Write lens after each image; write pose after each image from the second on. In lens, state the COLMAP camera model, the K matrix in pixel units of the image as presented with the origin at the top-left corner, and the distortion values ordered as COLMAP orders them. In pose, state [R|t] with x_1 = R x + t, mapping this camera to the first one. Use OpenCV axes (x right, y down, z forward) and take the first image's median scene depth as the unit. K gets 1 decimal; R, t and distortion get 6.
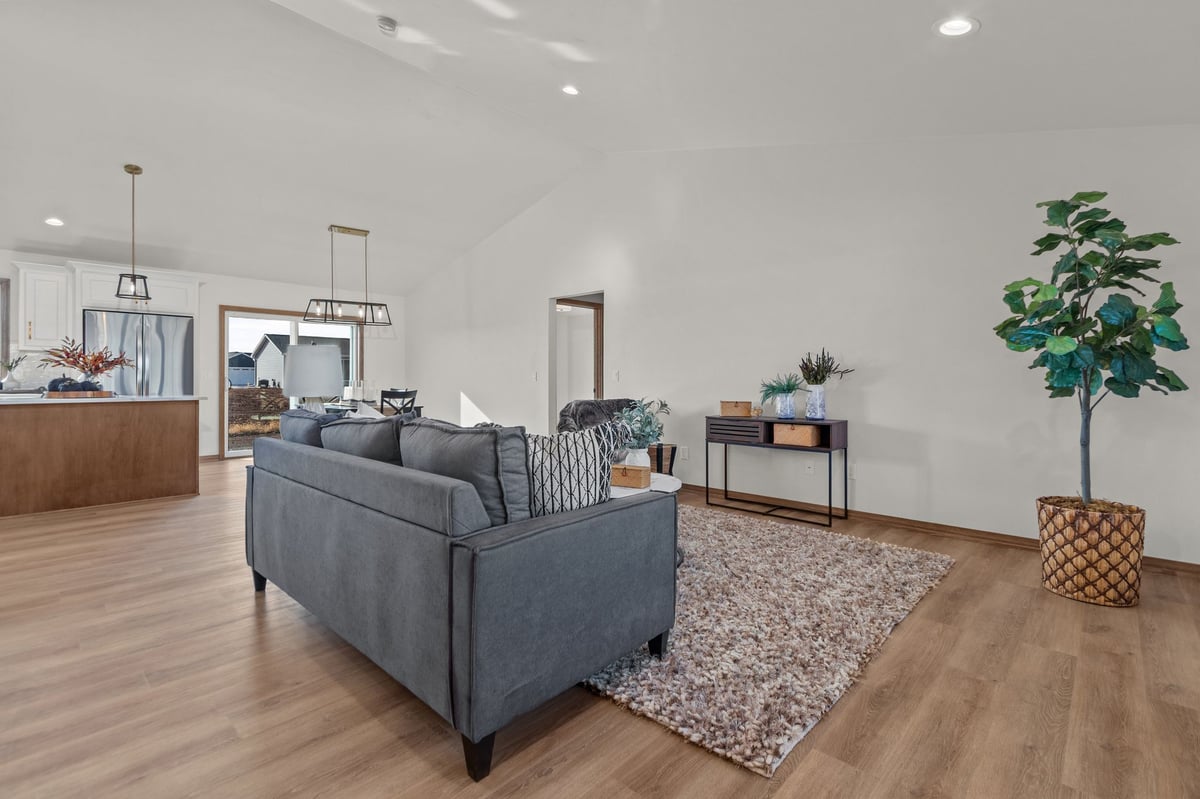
lens RADIAL K [[544.2, 0, 599.9], [0, 544.2, 381.4], [0, 0, 1]] dist [0.003269, 0.000154]
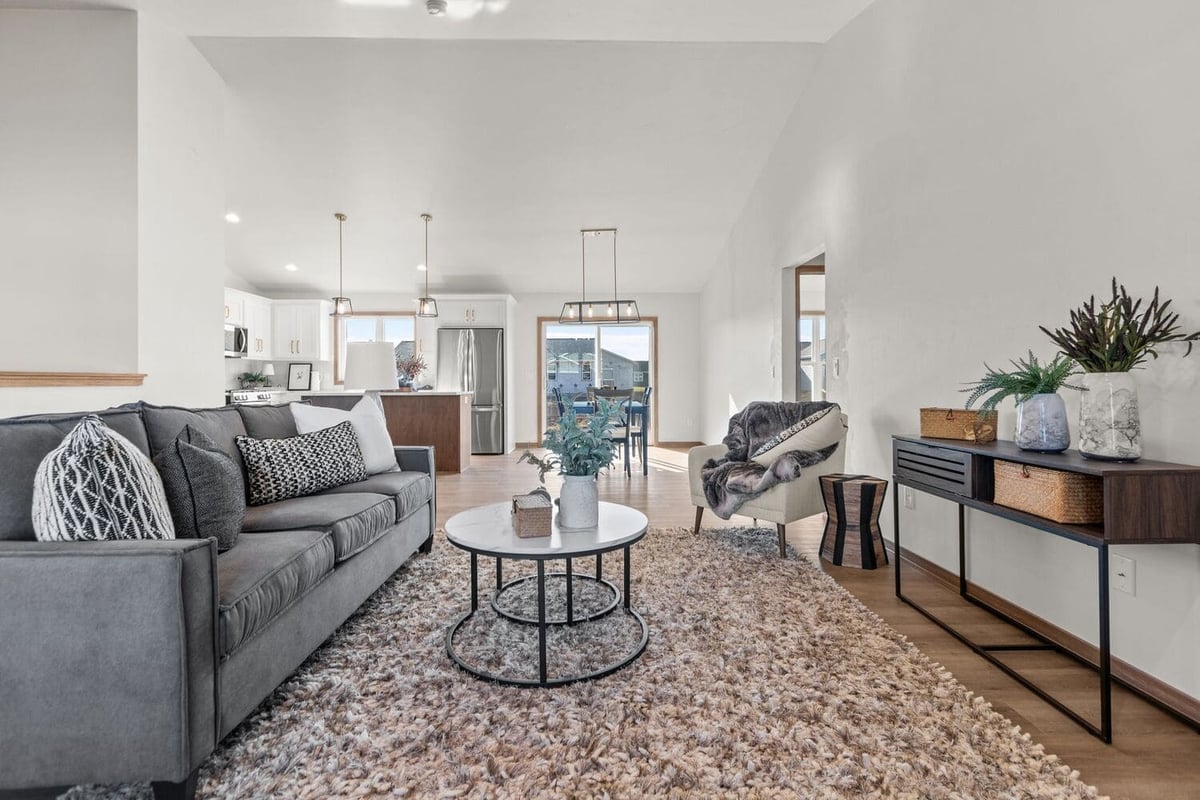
lens RADIAL K [[544.2, 0, 599.9], [0, 544.2, 381.9], [0, 0, 1]] dist [0.003269, 0.000154]
pose [[0.698970, -0.005288, -0.715131, 0.285374], [0.003150, 0.999986, -0.004316, 0.008902], [0.715144, 0.000764, 0.698977, 0.300307]]
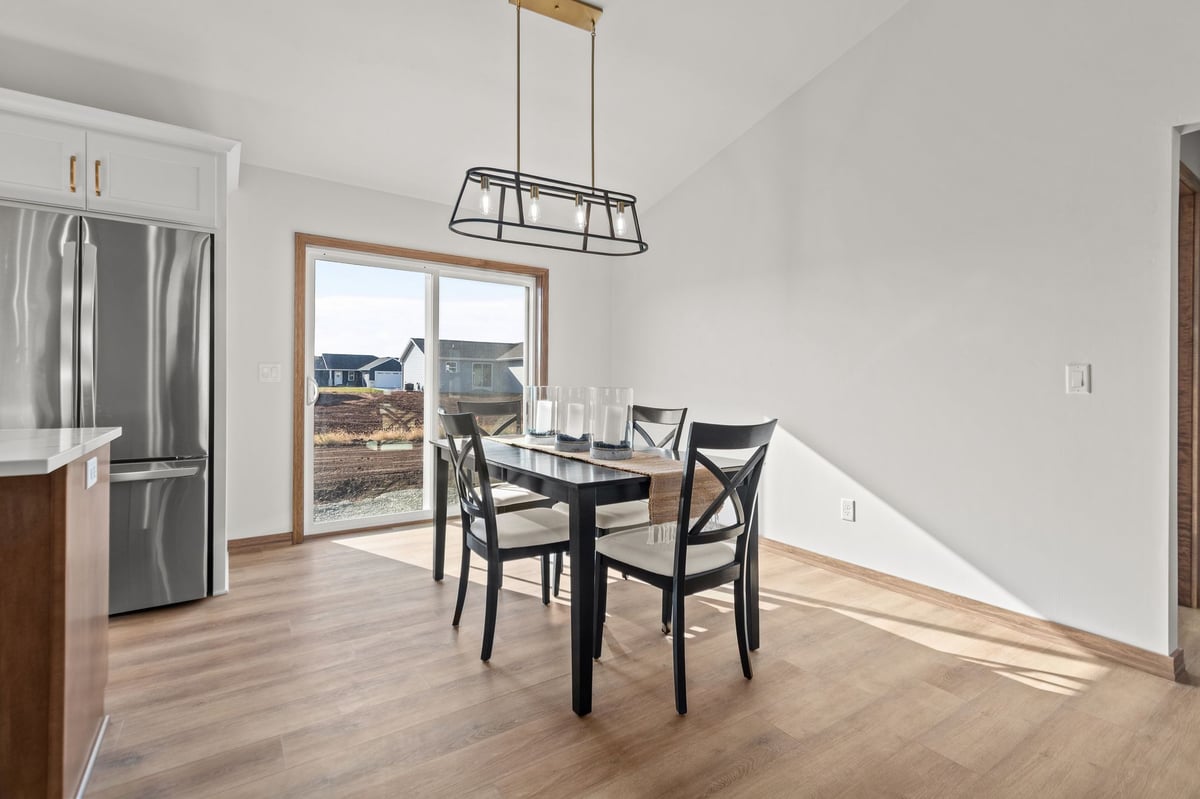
lens RADIAL K [[555.8, 0, 597.3], [0, 555.8, 386.9], [0, 0, 1]] dist [0.020260, -0.000087]
pose [[0.973214, 0.008887, -0.229730, -0.352929], [-0.009030, 0.999959, 0.000430, -0.001854], [0.229725, 0.001656, 0.973254, 0.644114]]
